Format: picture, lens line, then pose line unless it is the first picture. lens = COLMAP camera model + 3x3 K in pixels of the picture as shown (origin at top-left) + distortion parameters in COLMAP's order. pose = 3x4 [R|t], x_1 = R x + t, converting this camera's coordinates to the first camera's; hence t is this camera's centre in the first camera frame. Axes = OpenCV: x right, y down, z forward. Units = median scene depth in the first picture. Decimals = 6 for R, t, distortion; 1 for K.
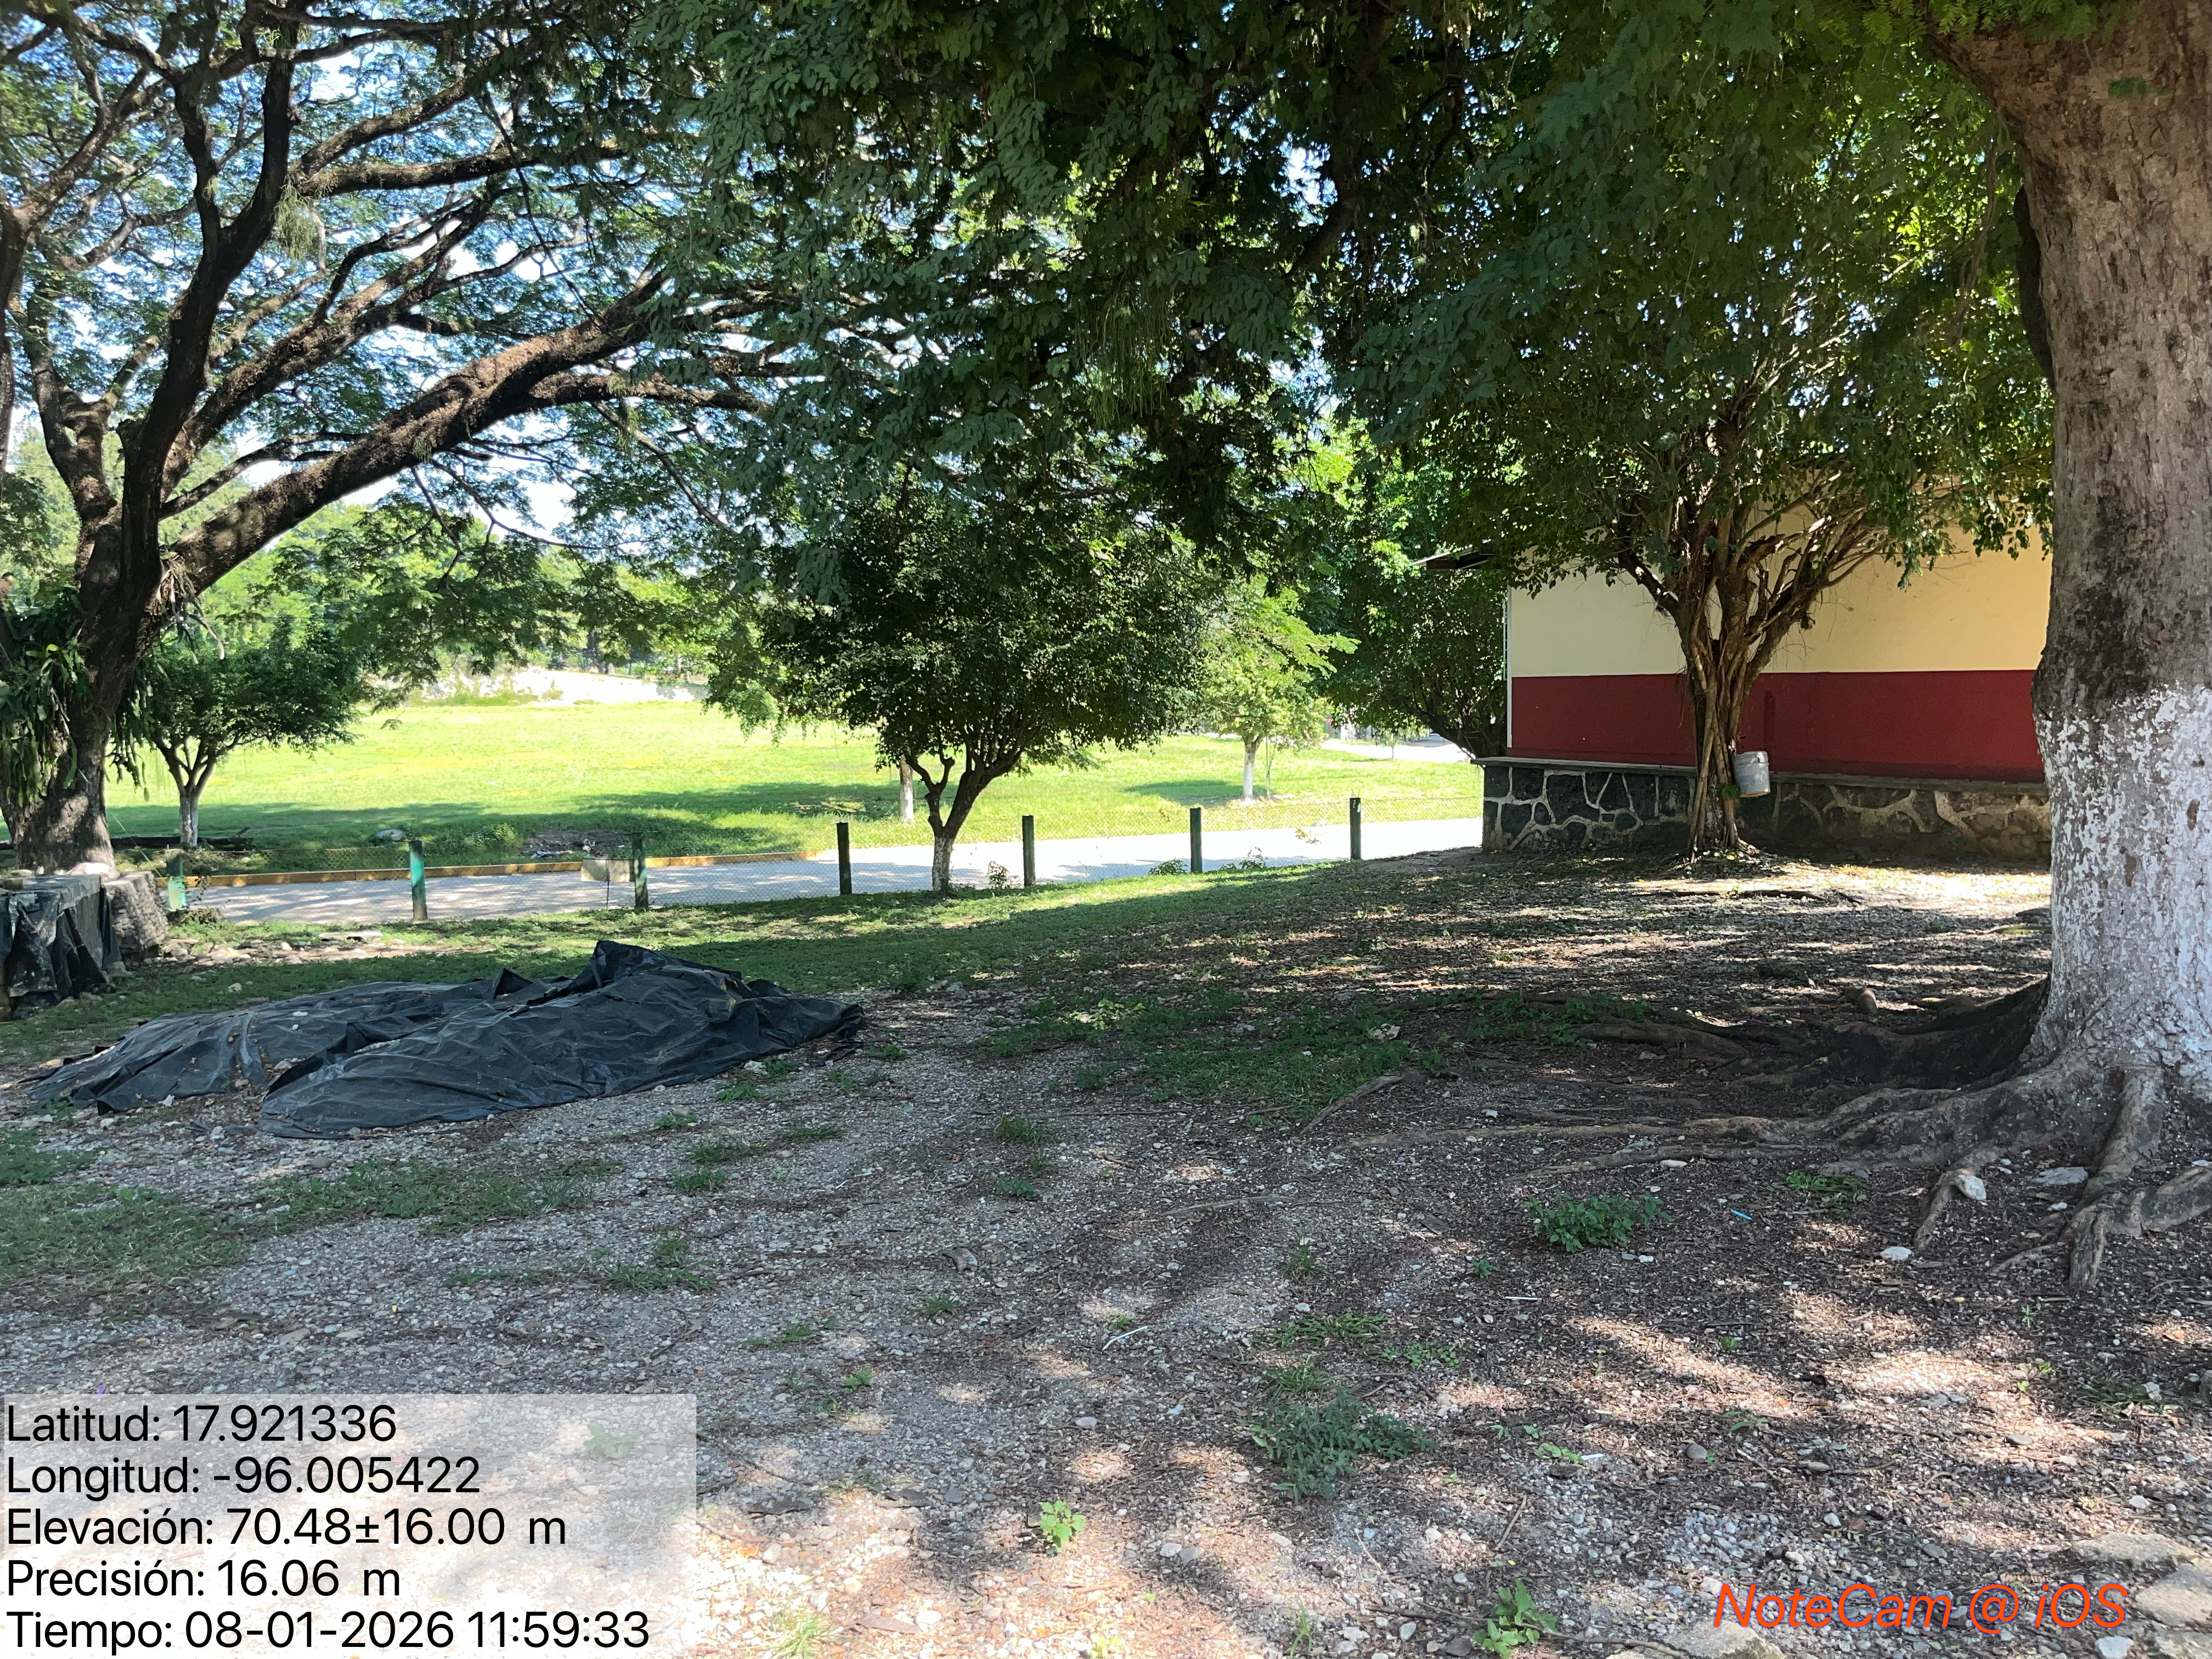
lens RADIAL K [[1681.8, 0, 1120.8], [0, 1681.8, 850.5], [0, 0, 1]] dist [0.084633, -0.108240]
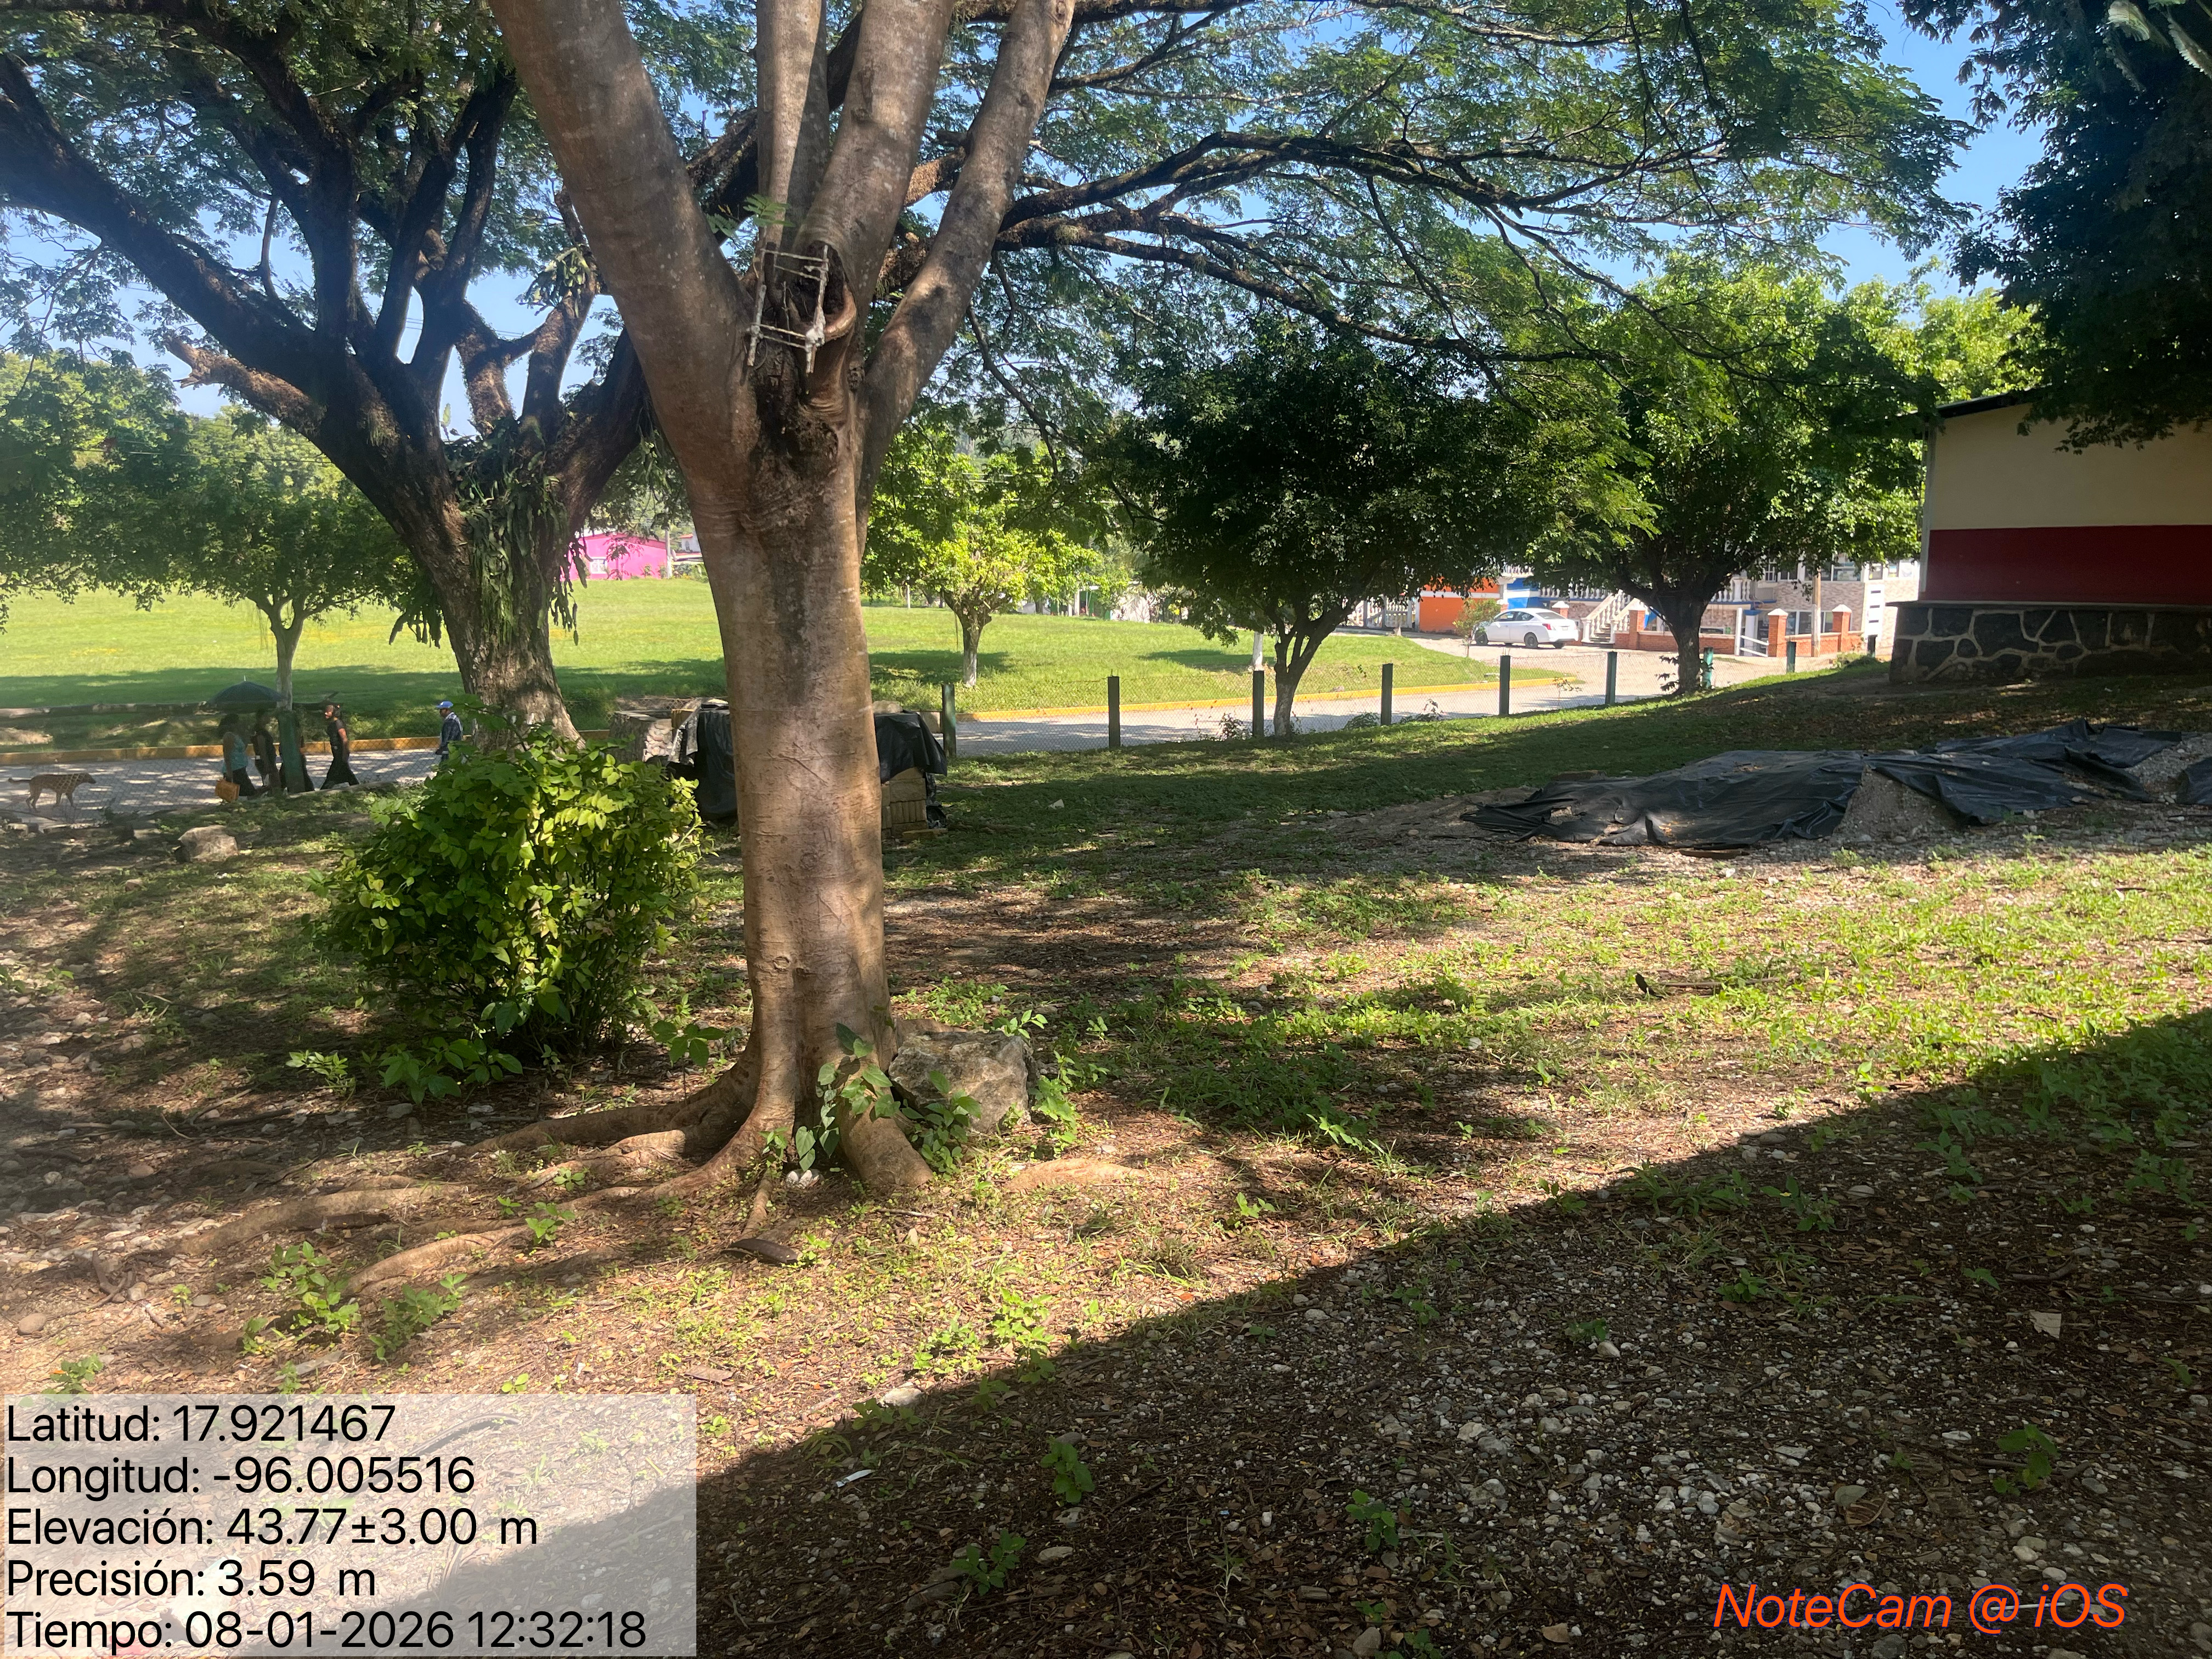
lens RADIAL K [[1681.8, 0, 1088.3], [0, 1681.8, 816.1], [0, 0, 1]] dist [0.084633, -0.108240]
pose [[0.972016, -0.023286, 0.233756, -0.851082], [0.013822, 0.999020, 0.042044, 0.049548], [-0.234506, -0.037636, 0.971386, -0.002209]]
